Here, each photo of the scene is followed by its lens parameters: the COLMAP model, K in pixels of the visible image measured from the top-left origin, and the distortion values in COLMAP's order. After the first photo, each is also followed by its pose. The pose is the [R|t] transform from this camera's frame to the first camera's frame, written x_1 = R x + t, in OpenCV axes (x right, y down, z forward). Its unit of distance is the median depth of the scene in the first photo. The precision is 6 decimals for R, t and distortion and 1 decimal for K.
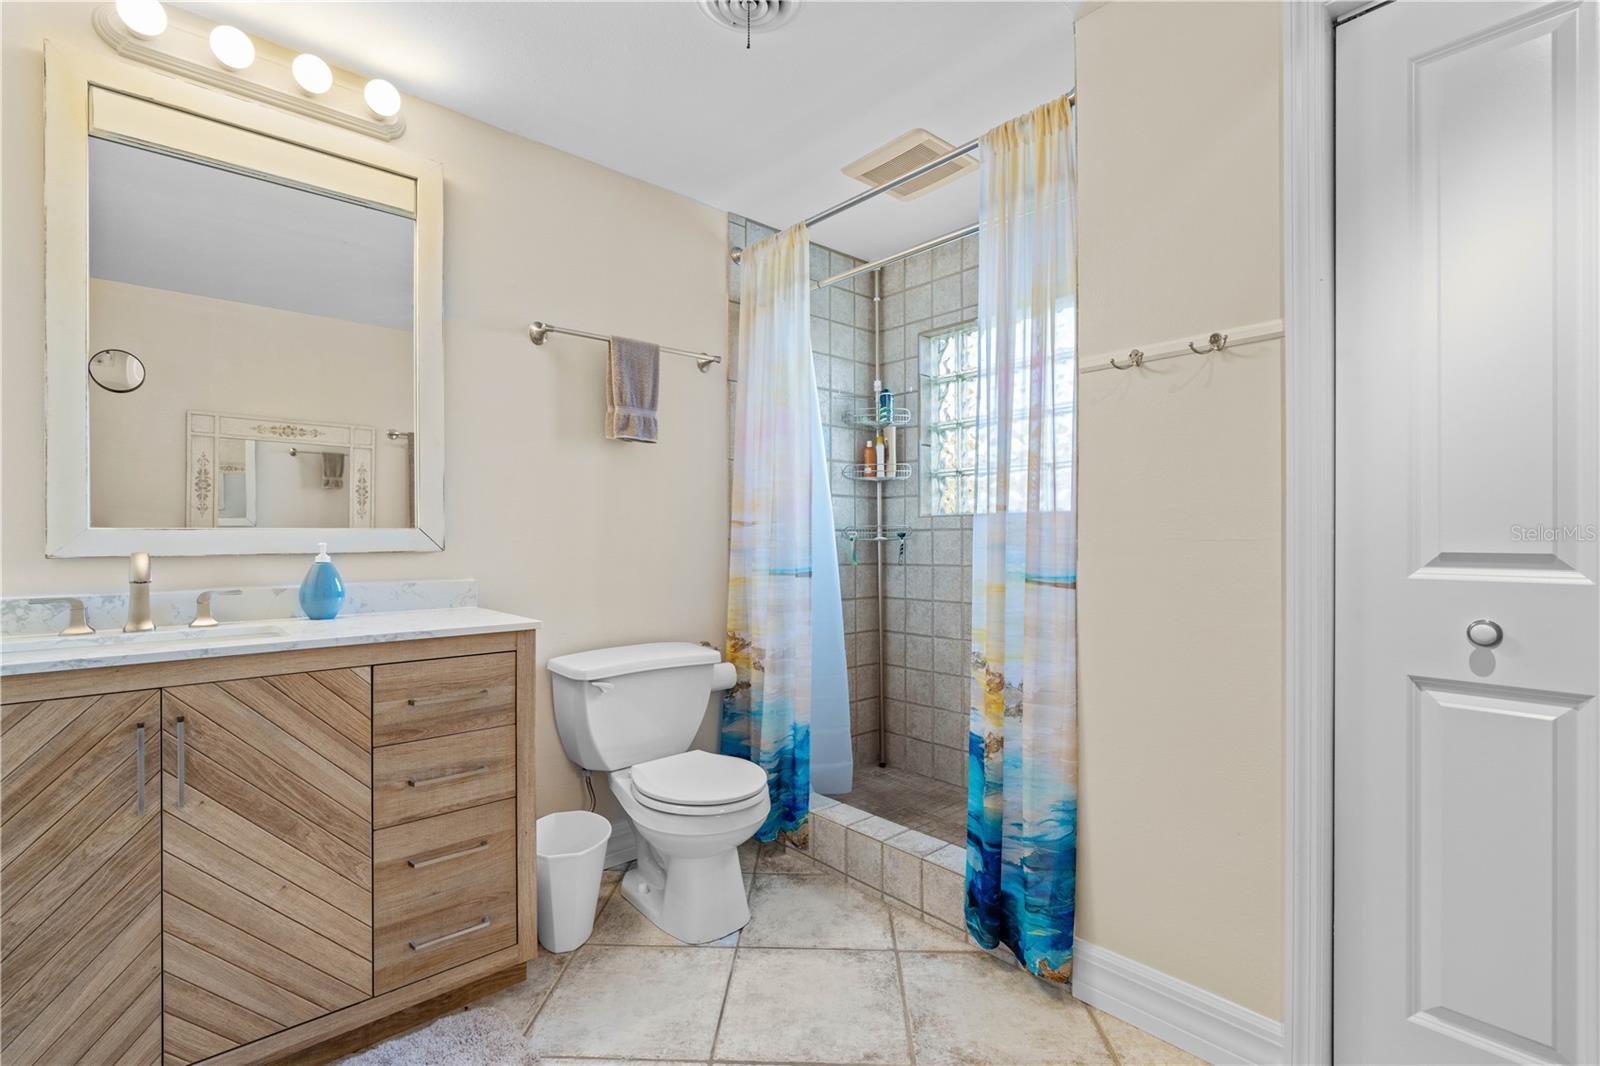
lens RADIAL K [[731.5, 0, 800.0], [0, 731.5, 533.0], [0, 0, 1]] dist [-0.004809, 0.001110]
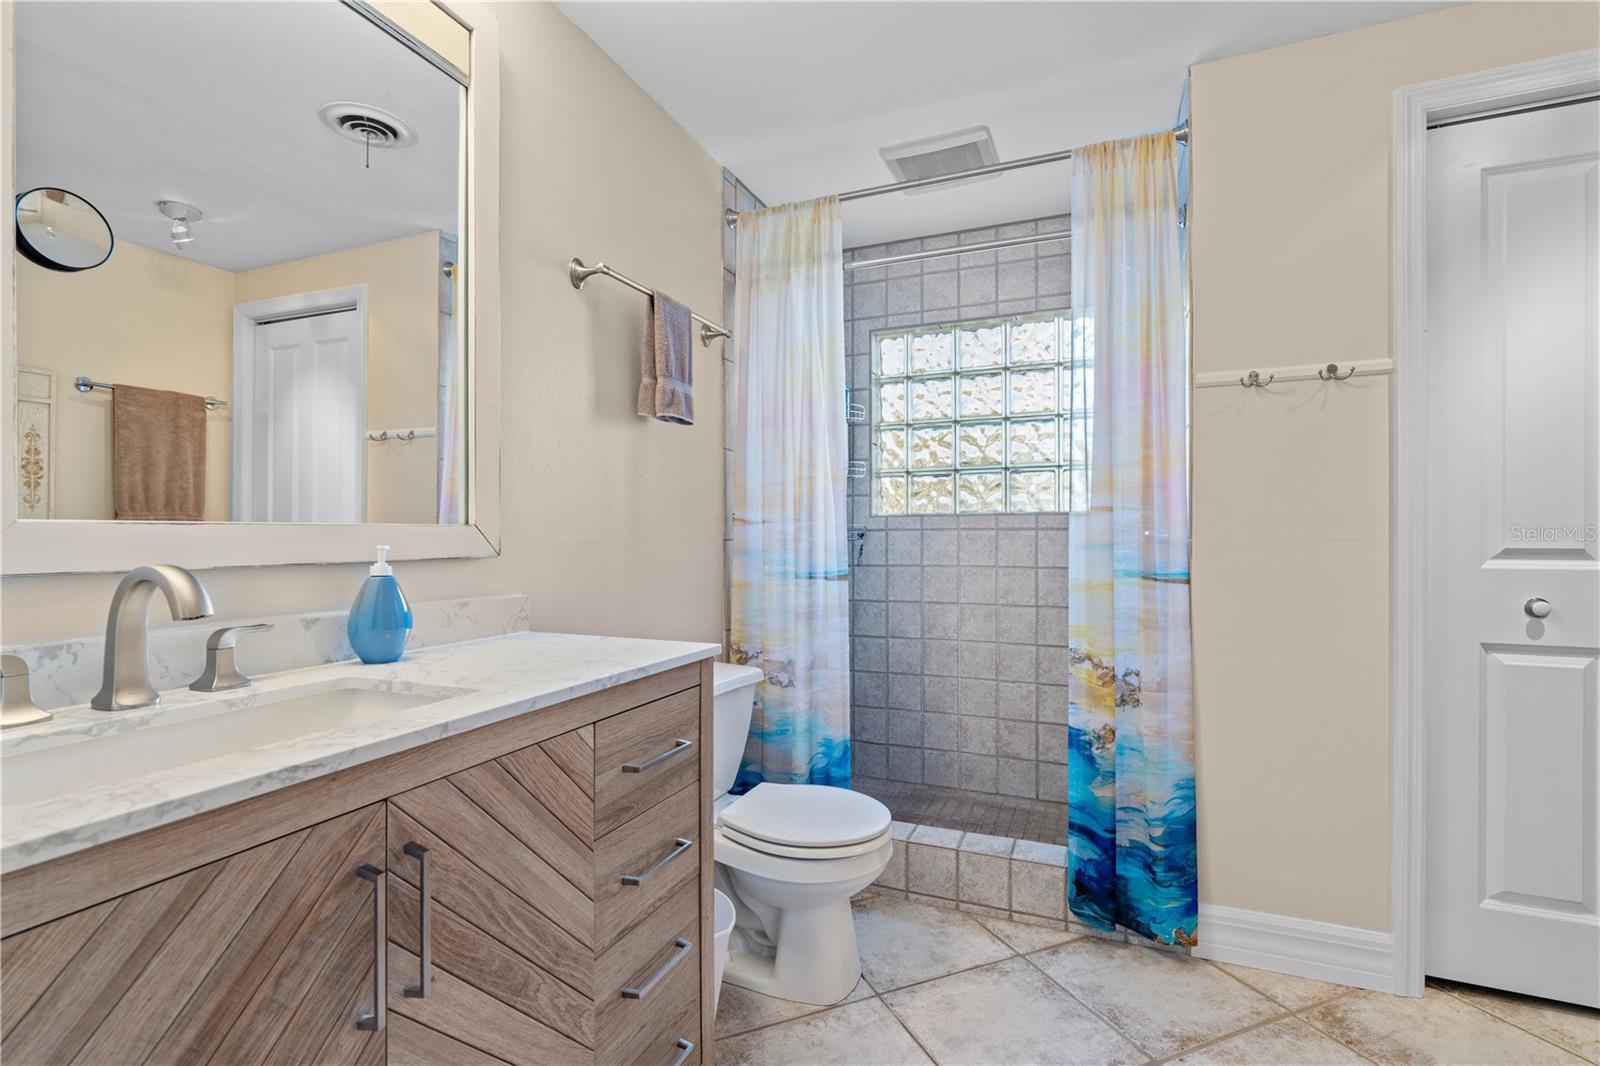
lens RADIAL K [[734.4, 0, 879.5], [0, 734.4, 536.0], [0, 0, 1]] dist [-0.003686, 0.000176]
pose [[0.903314, 0.000423, 0.428980, -0.504658], [-0.001984, 0.999993, 0.003193, 0.001622], [-0.428975, -0.003736, 0.903309, 0.202842]]
